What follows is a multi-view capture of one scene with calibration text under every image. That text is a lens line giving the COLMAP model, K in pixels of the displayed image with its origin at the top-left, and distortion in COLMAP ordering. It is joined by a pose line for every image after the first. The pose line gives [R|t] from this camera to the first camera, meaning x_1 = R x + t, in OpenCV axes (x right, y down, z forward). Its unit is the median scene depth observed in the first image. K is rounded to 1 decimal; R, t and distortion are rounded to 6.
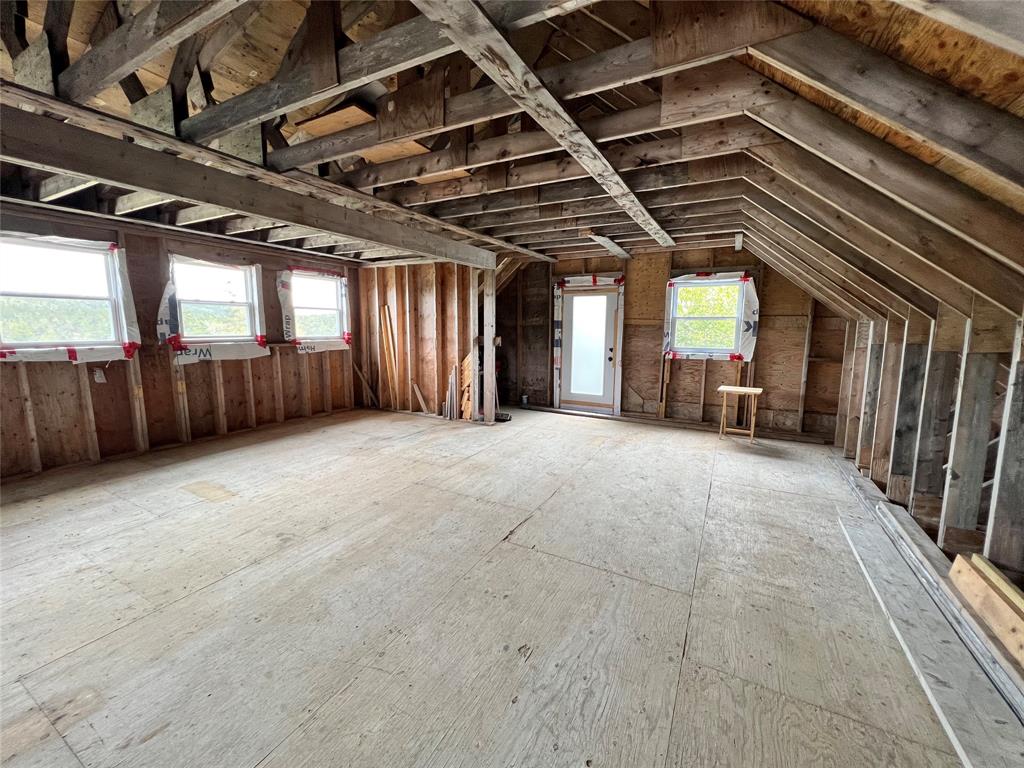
lens RADIAL K [[409.4, 0, 509.3], [0, 409.4, 380.1], [0, 0, 1]] dist [0.001769, 0.000028]
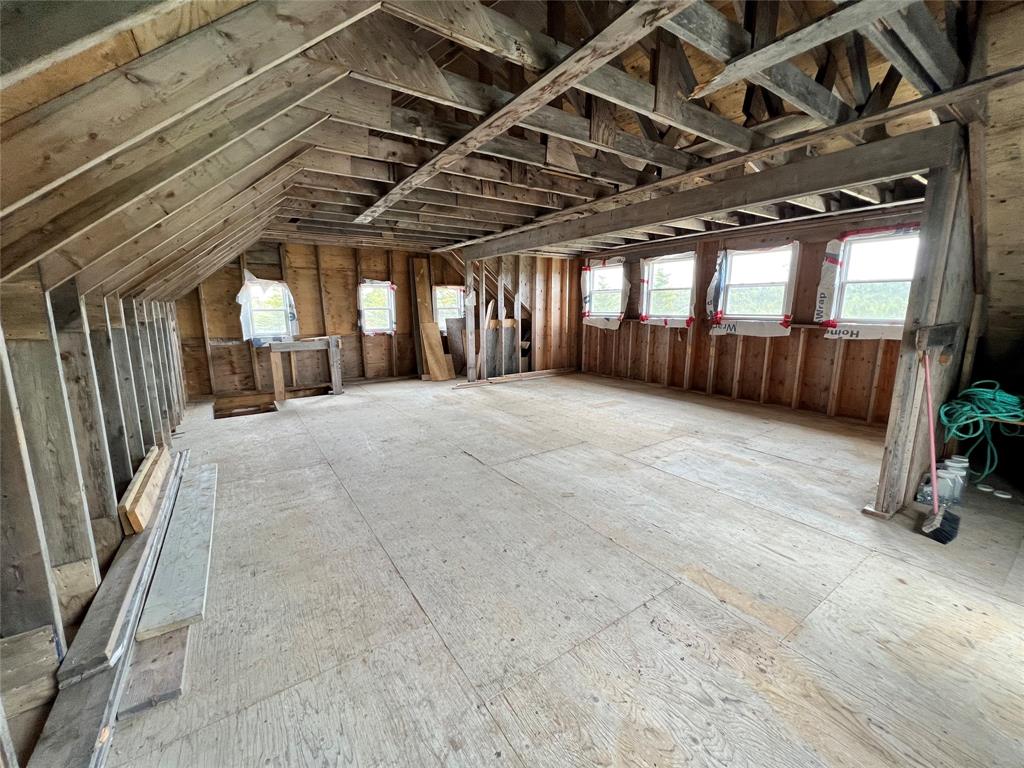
lens RADIAL K [[409.4, 0, 509.2], [0, 409.4, 381.3], [0, 0, 1]] dist [0.001769, 0.000028]
pose [[-0.457802, 0.158579, -0.874797, 0.677035], [-0.116094, 0.964876, 0.235663, -0.127729], [0.881442, 0.209445, -0.423312, 1.000652]]
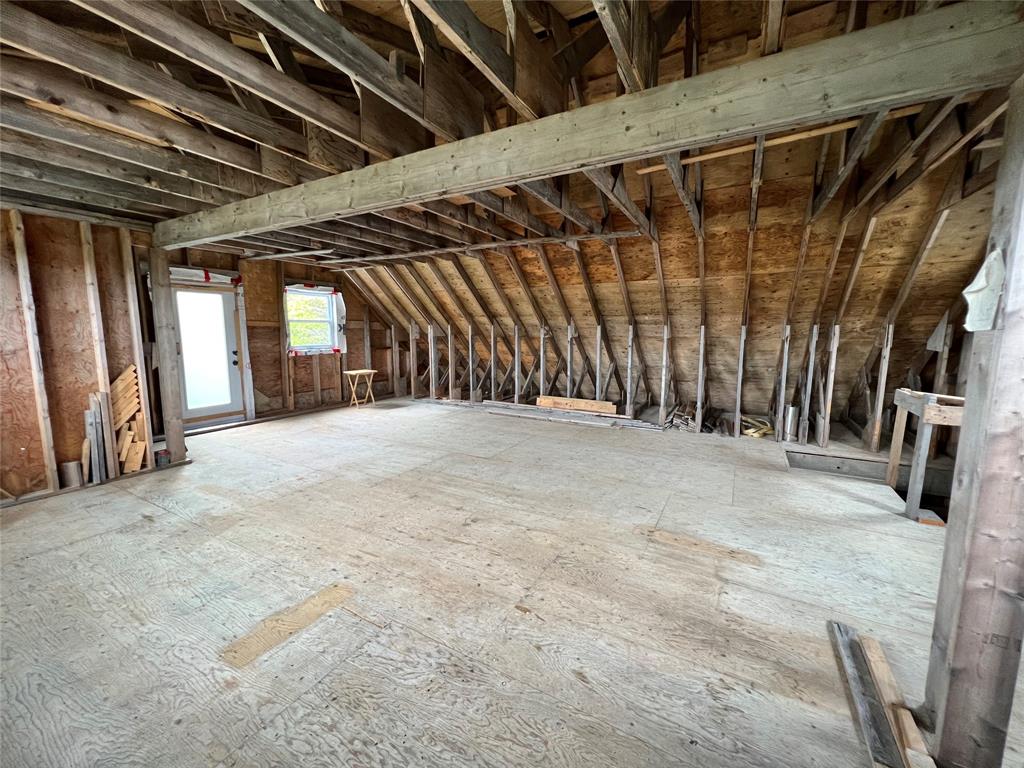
lens RADIAL K [[409.4, 0, 507.3], [0, 409.4, 379.9], [0, 0, 1]] dist [0.001769, 0.000028]
pose [[0.021878, -0.129794, 0.991300, -0.932225], [0.130163, 0.983467, 0.125895, -0.068579], [-0.991251, 0.126276, 0.038411, 0.478127]]
